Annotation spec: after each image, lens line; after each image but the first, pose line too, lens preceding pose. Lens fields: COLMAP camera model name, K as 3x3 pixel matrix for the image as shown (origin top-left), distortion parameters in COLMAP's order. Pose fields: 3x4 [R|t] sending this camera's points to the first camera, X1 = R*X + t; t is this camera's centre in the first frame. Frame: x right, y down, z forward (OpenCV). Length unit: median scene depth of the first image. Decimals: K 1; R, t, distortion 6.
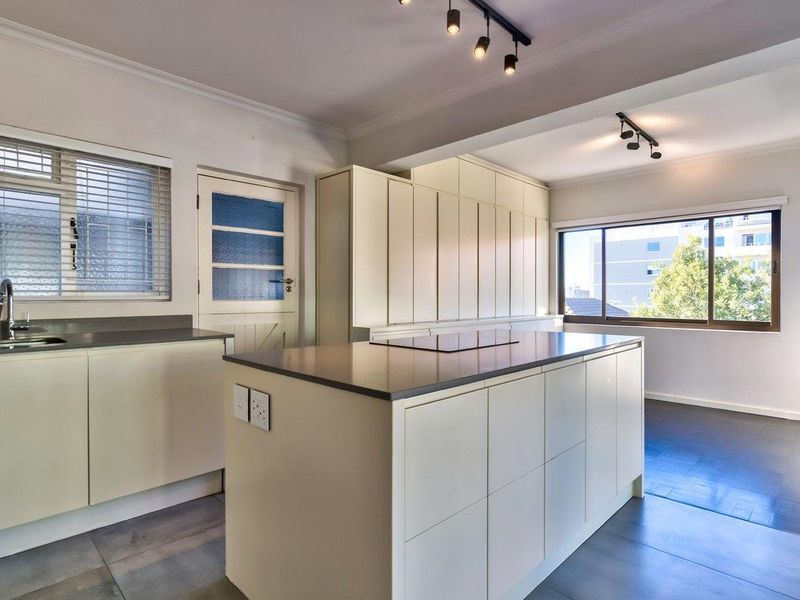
lens RADIAL K [[454.8, 0, 397.3], [0, 454.8, 297.3], [0, 0, 1]] dist [-0.001158, 0.000297]
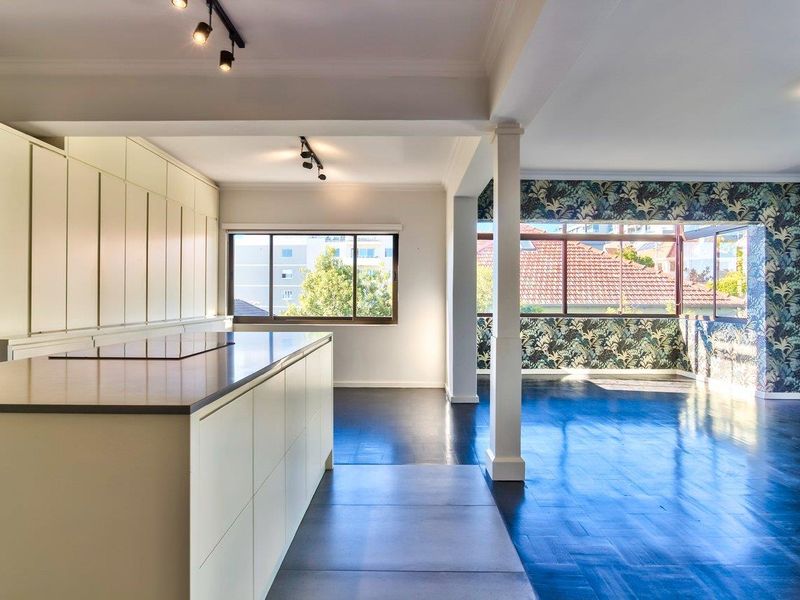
lens RADIAL K [[454.8, 0, 397.3], [0, 454.8, 297.3], [0, 0, 1]] dist [-0.001158, 0.000297]
pose [[0.723853, 0.003199, 0.689947, -0.084683], [-0.001693, 0.999994, -0.002860, -0.000168], [-0.689952, 0.000902, 0.723854, 0.018820]]
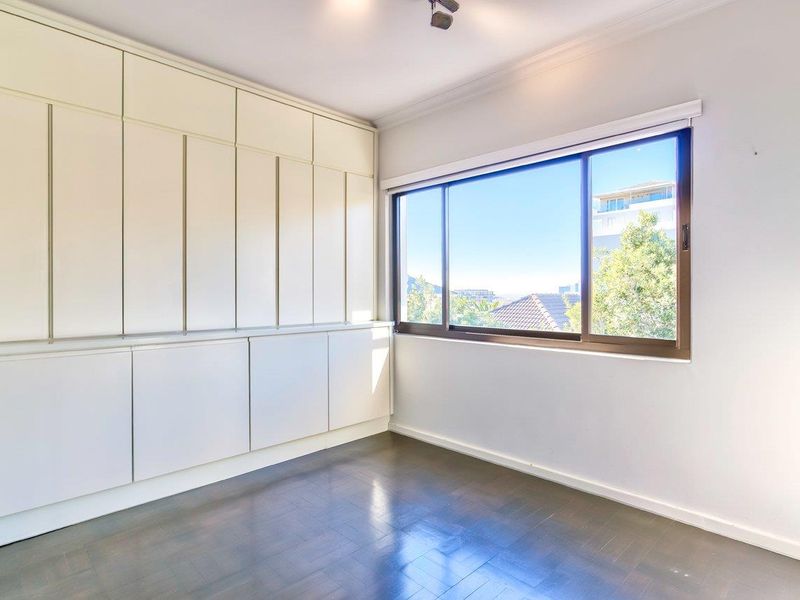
lens RADIAL K [[454.8, 0, 397.3], [0, 454.8, 297.3], [0, 0, 1]] dist [-0.001158, 0.000297]
pose [[0.999676, -0.001526, -0.025408, 0.478095], [0.001701, 0.999975, 0.006865, -0.000739], [0.025397, -0.006906, 0.999654, 0.428315]]
